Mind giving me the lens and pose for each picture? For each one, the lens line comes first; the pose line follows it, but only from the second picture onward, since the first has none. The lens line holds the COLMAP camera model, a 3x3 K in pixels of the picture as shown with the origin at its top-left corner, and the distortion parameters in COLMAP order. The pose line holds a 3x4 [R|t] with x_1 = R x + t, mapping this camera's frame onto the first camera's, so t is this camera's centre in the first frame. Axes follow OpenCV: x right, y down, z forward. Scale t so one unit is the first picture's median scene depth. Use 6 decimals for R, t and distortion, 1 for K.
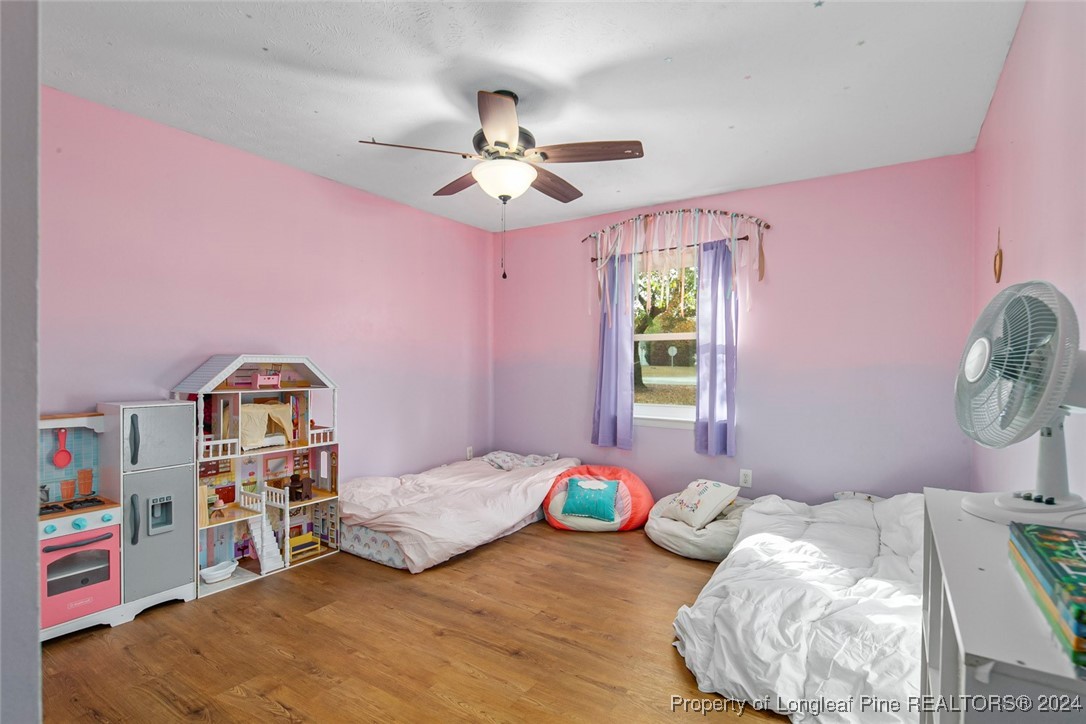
lens RADIAL K [[527.4, 0, 544.2], [0, 527.4, 365.6], [0, 0, 1]] dist [0.004315, -0.004043]
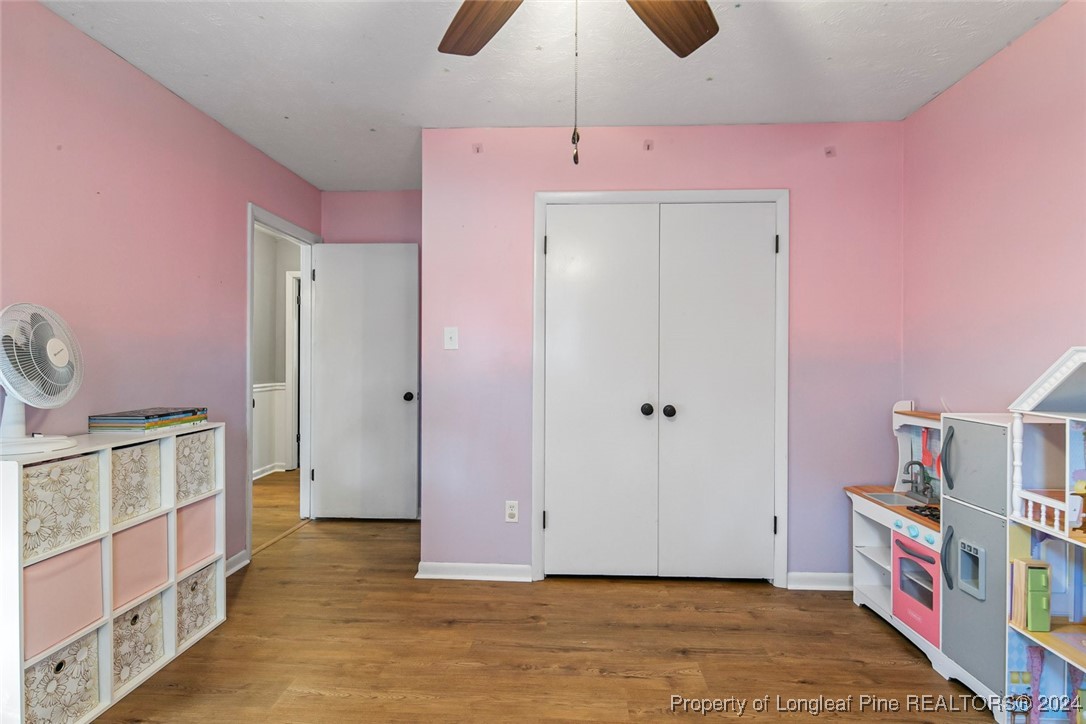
lens RADIAL K [[527.4, 0, 544.7], [0, 527.4, 361.2], [0, 0, 1]] dist [0.004315, -0.004043]
pose [[-0.860885, -0.001420, -0.508798, 0.171426], [-0.004762, 0.999975, 0.005266, -0.009489], [0.508778, 0.006956, -0.860870, 1.405599]]
